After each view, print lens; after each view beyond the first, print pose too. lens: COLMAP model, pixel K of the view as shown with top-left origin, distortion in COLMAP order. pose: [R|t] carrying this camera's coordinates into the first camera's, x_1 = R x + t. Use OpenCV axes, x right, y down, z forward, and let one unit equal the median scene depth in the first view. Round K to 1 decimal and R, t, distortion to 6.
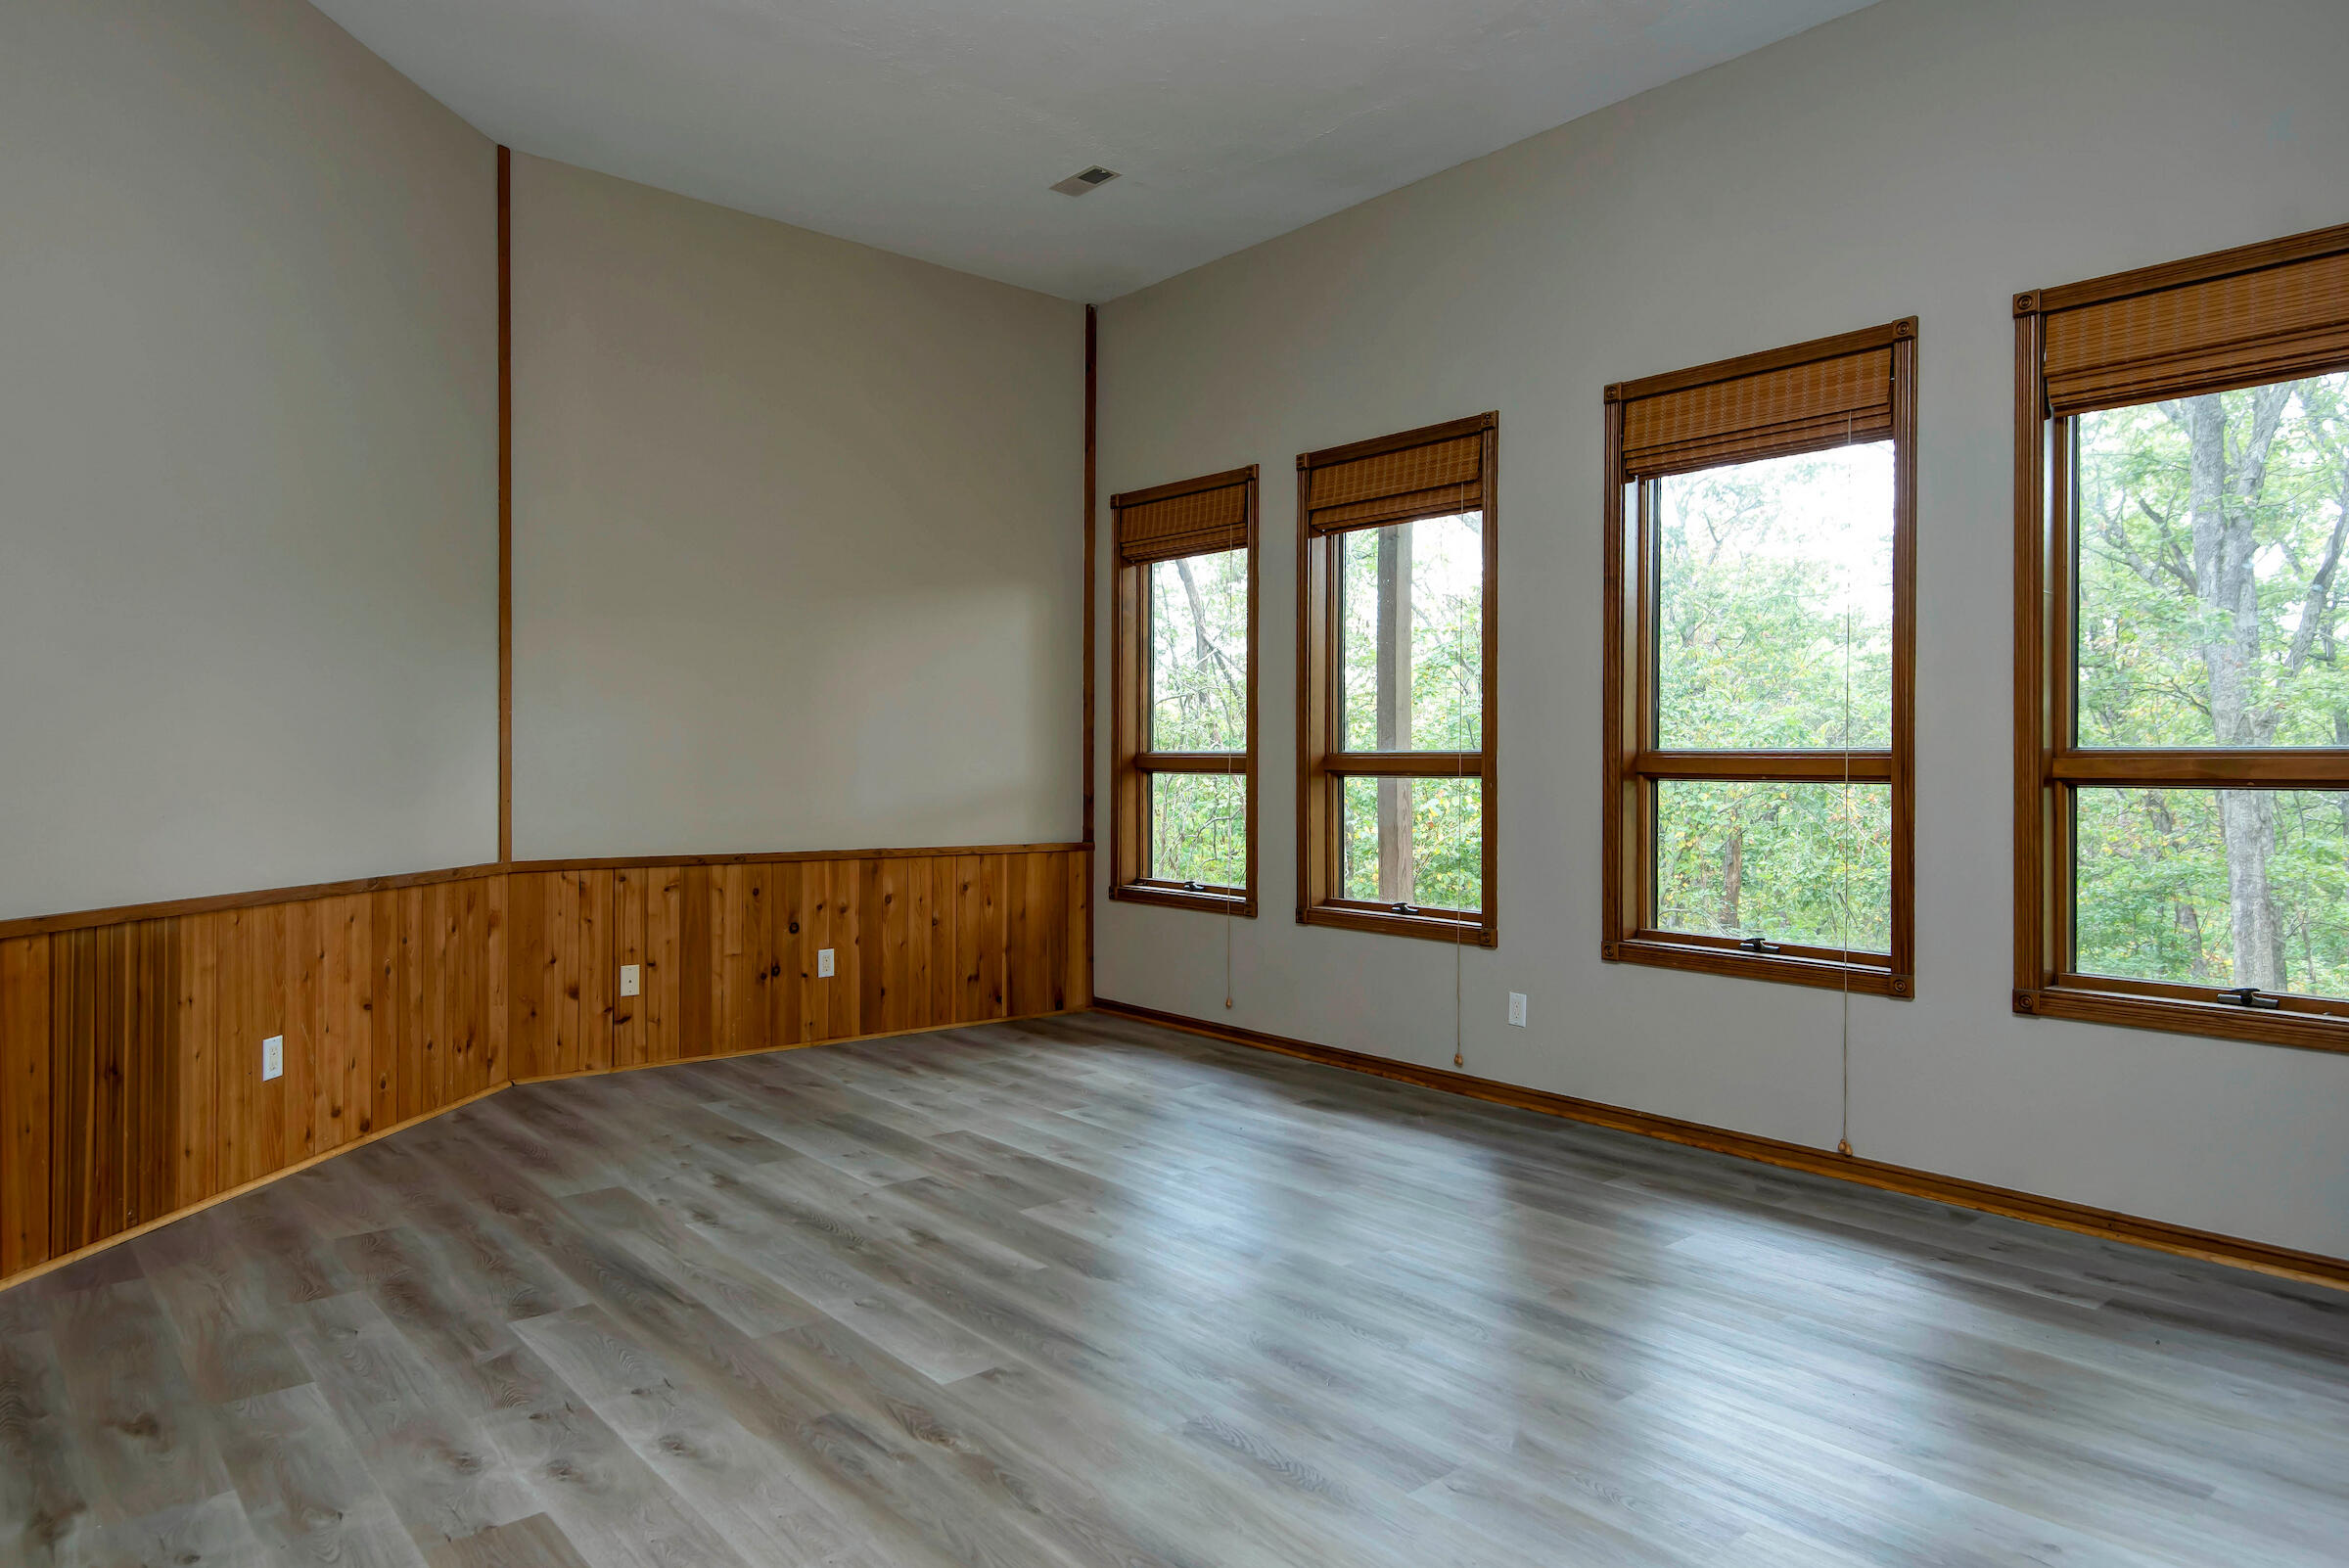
lens RADIAL K [[1445.1, 0, 1174.5], [0, 1445.1, 784.0], [0, 0, 1]] dist [0.001729, 0.000865]
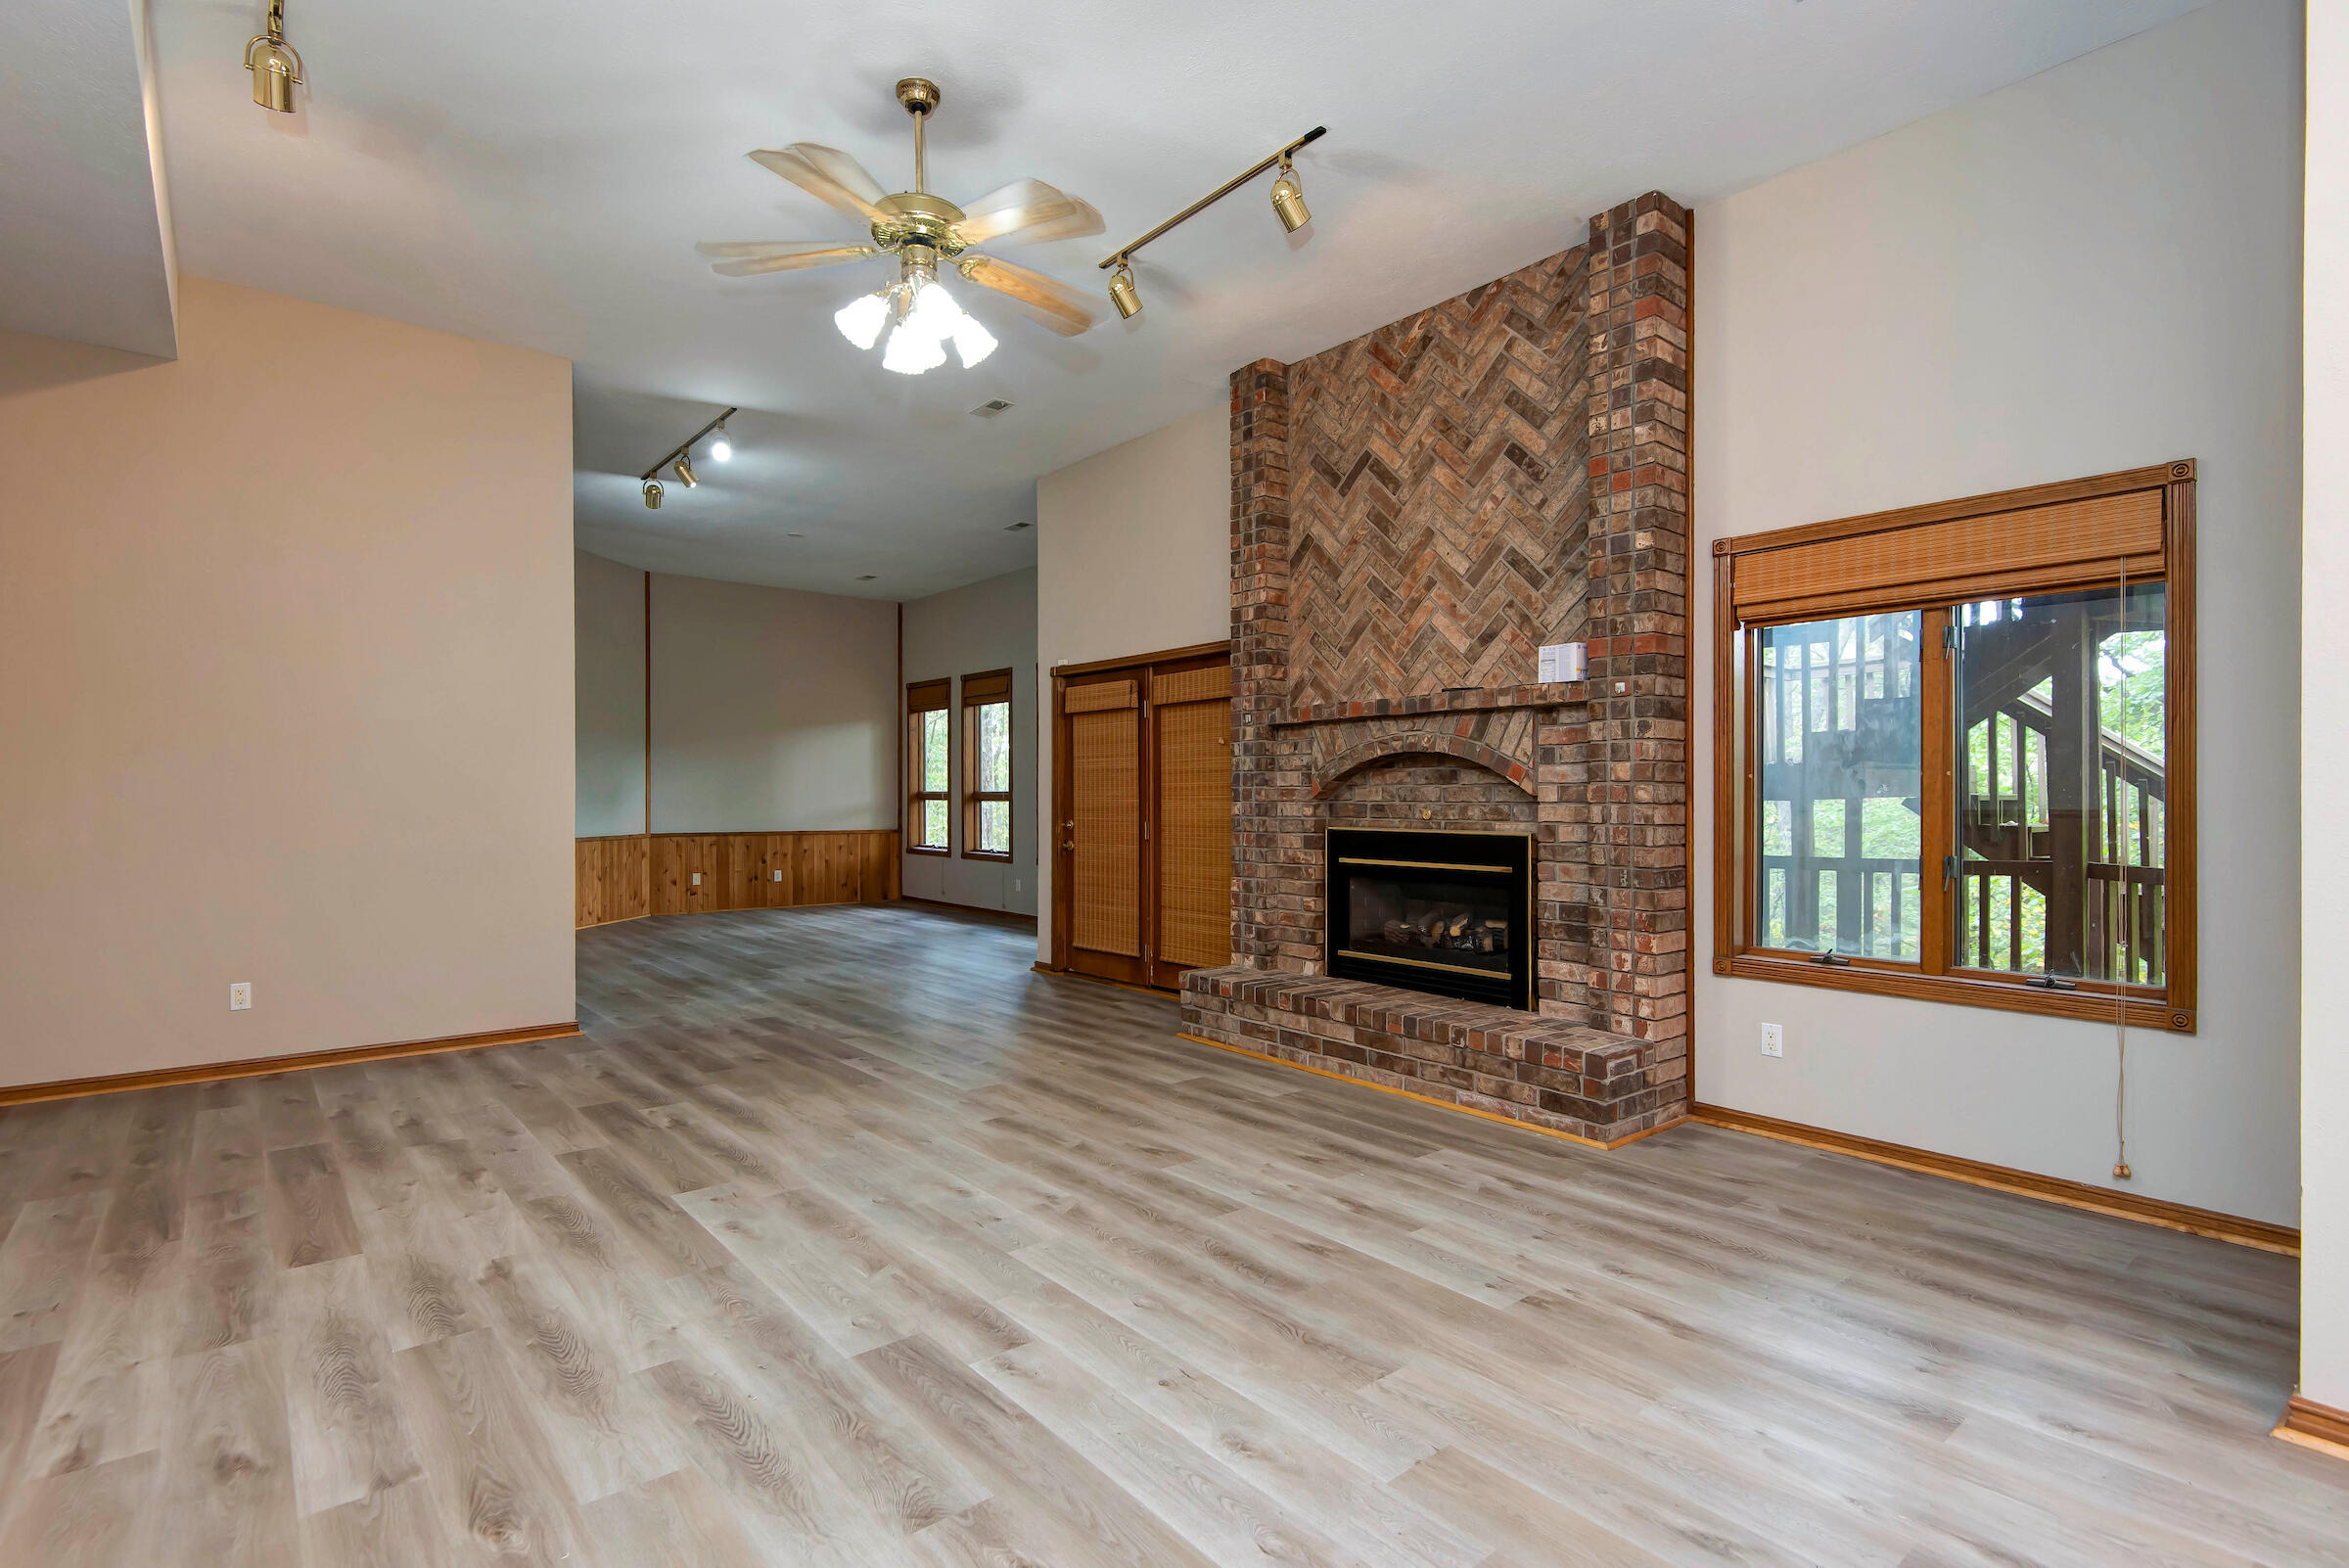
lens RADIAL K [[1078.6, 0, 1178.5], [0, 1078.6, 806.4], [0, 0, 1]] dist [-0.000084, -0.000044]
pose [[0.999995, -0.003165, 0.000309, 0.455050], [0.003166, 0.999994, -0.001151, 0.006983], [-0.000305, 0.001152, 0.999999, -0.877531]]
